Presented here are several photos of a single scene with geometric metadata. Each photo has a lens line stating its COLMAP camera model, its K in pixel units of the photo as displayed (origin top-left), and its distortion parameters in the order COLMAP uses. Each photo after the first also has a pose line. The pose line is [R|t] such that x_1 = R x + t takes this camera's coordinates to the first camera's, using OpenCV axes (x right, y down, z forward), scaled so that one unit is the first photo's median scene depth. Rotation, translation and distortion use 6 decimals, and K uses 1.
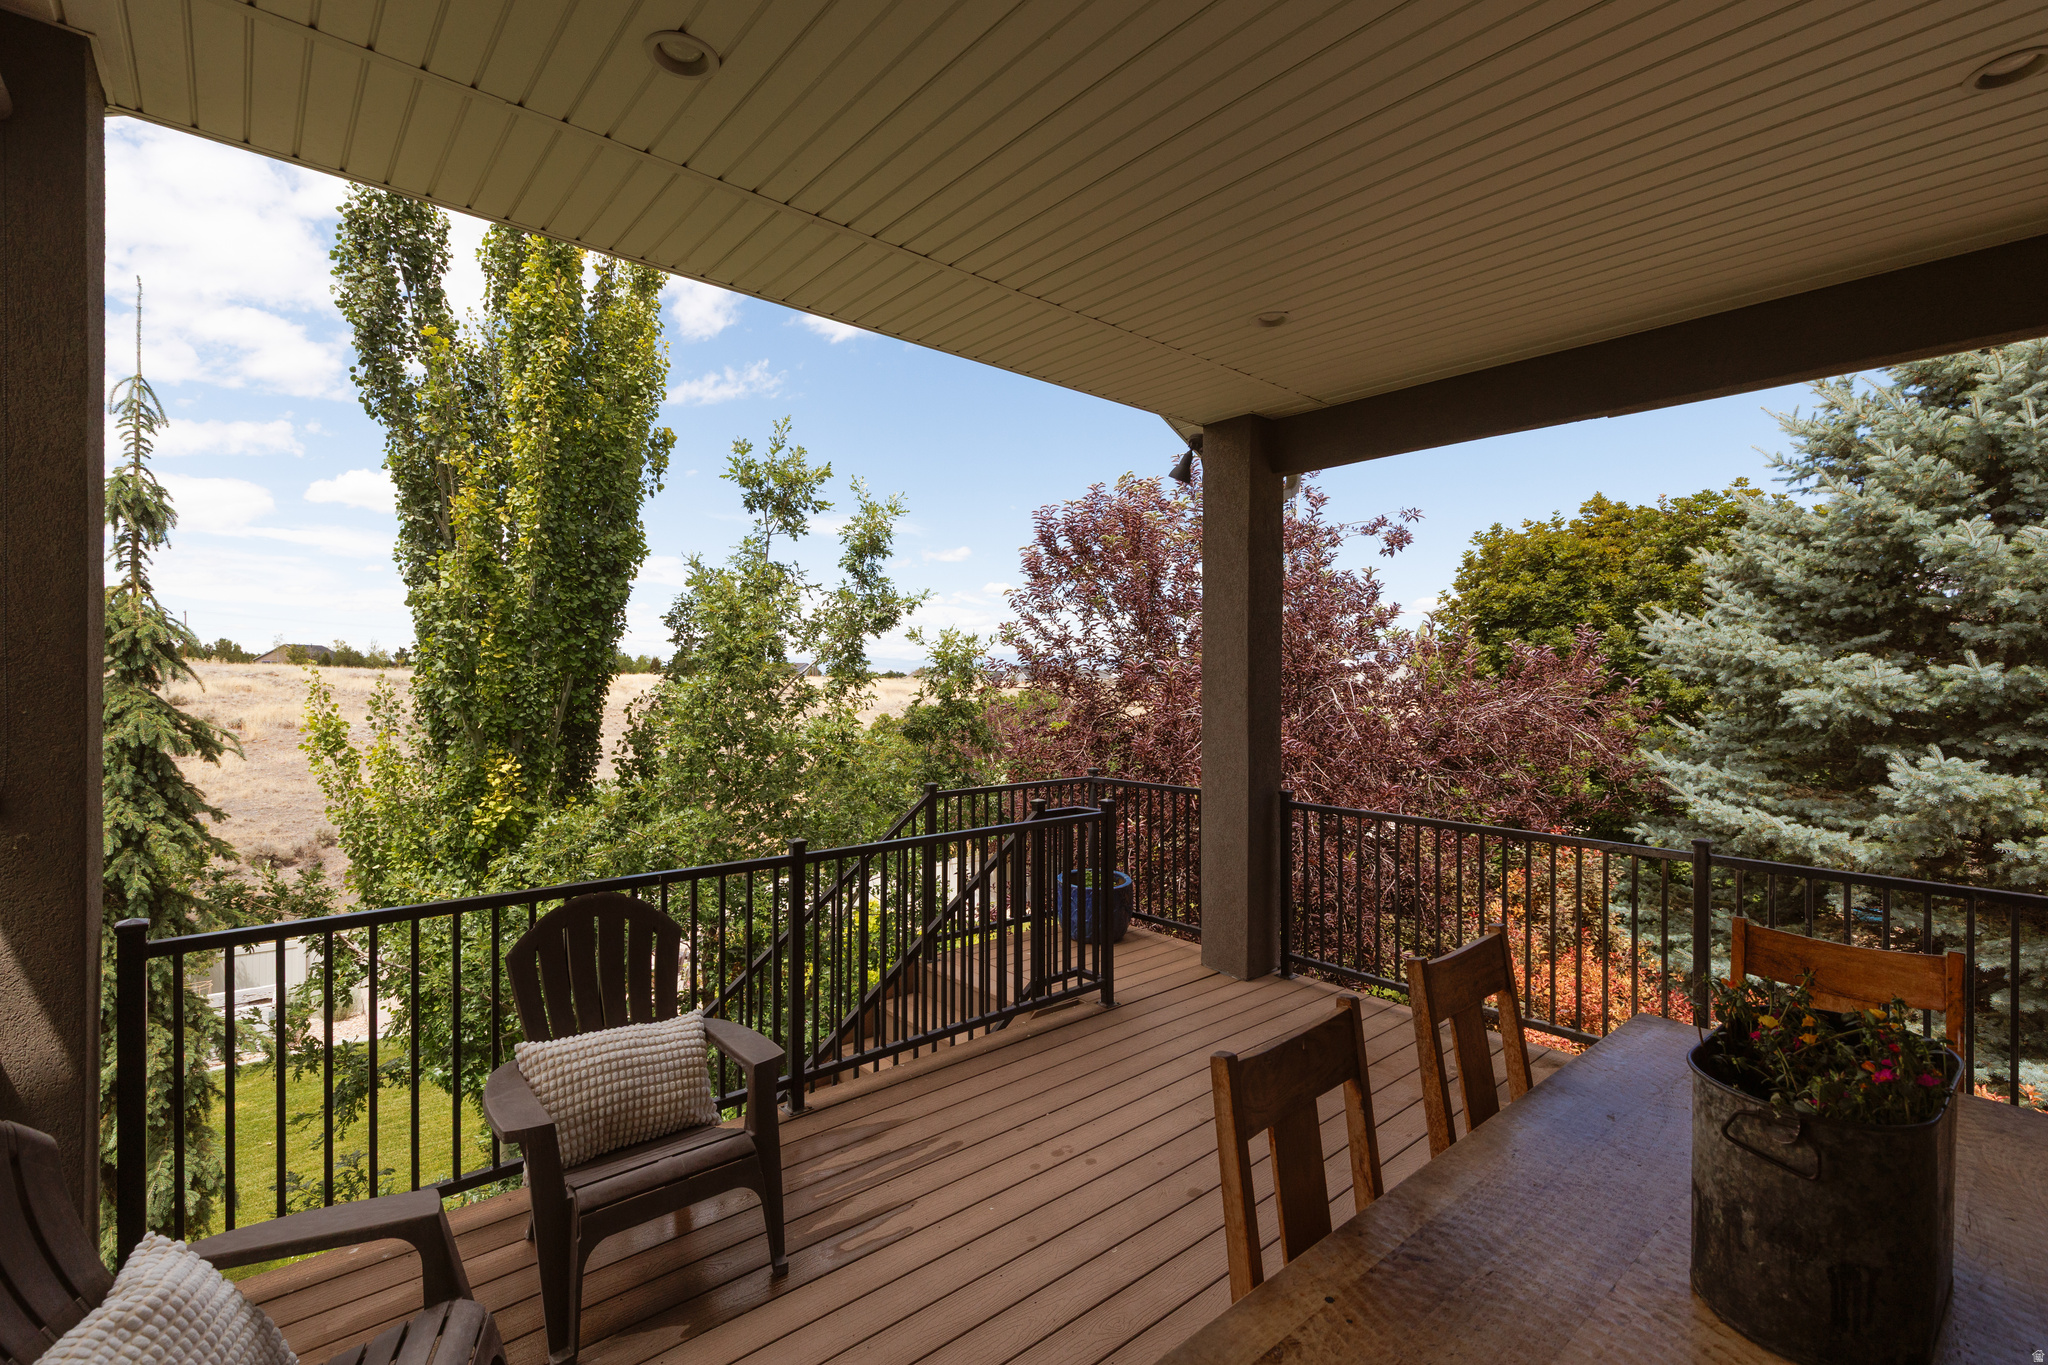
lens RADIAL K [[910.3, 0, 1014.0], [0, 910.3, 686.9], [0, 0, 1]] dist [0.002772, 0.000173]
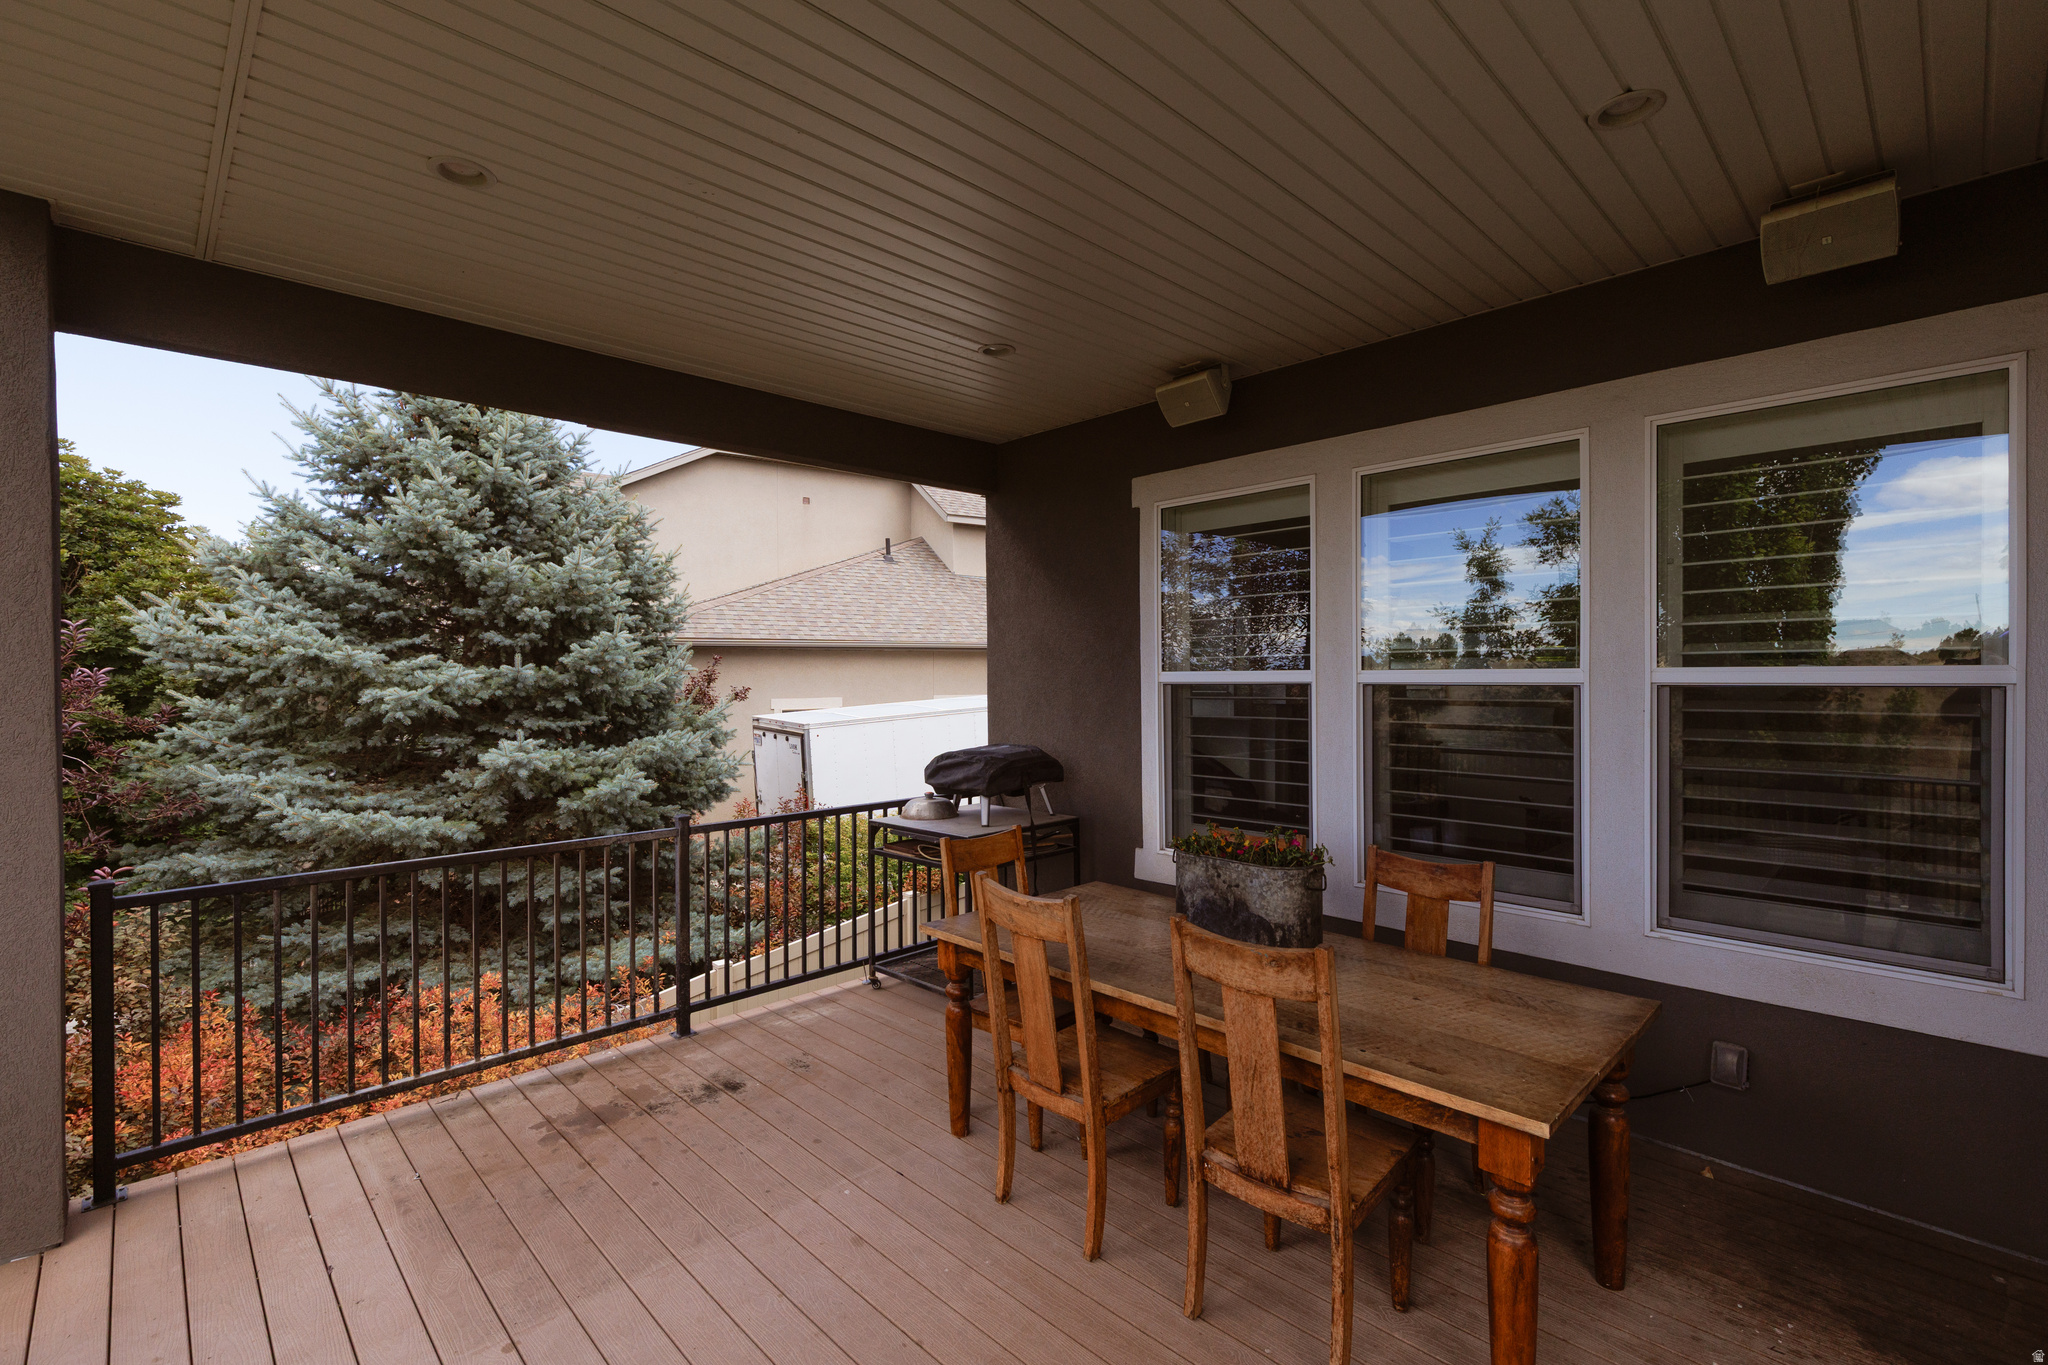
lens RADIAL K [[910.3, 0, 1038.3], [0, 910.3, 678.6], [0, 0, 1]] dist [0.002772, 0.000173]
pose [[-0.078883, -0.000743, 0.996884, -0.266888], [0.006369, 0.999979, 0.001249, -0.002436], [-0.996864, 0.006447, -0.078876, 0.347723]]
